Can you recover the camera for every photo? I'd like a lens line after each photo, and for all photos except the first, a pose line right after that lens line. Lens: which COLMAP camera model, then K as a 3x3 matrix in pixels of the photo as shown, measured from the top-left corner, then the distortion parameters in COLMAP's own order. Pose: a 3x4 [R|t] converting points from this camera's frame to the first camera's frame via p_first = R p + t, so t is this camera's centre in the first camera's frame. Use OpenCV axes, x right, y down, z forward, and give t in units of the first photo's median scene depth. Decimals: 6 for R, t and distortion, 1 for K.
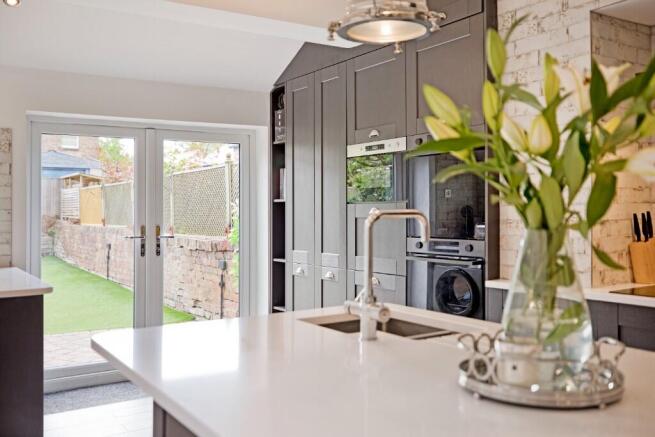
lens RADIAL K [[640.2, 0, 327.1], [0, 640.2, 213.8], [0, 0, 1]] dist [0.005214, 0.000000]
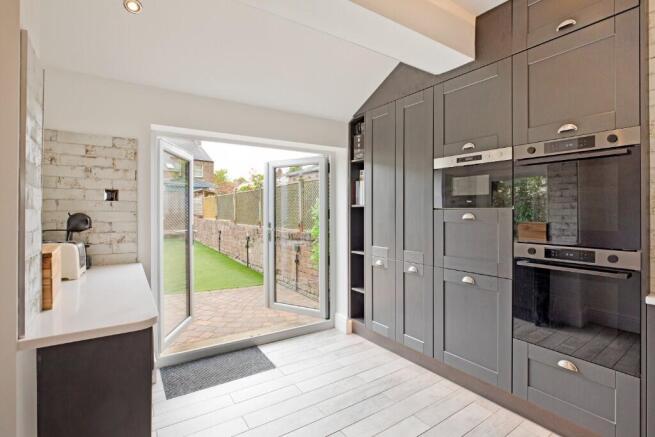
lens RADIAL K [[306.4, 0, 336.7], [0, 306.4, 218.0], [0, 0, 1]] dist [-0.027753, 0.000121]
pose [[0.999073, 0.008211, 0.042247, -0.141871], [-0.008984, 0.999795, 0.018141, -0.007157], [-0.042089, -0.018504, 0.998942, 0.389512]]
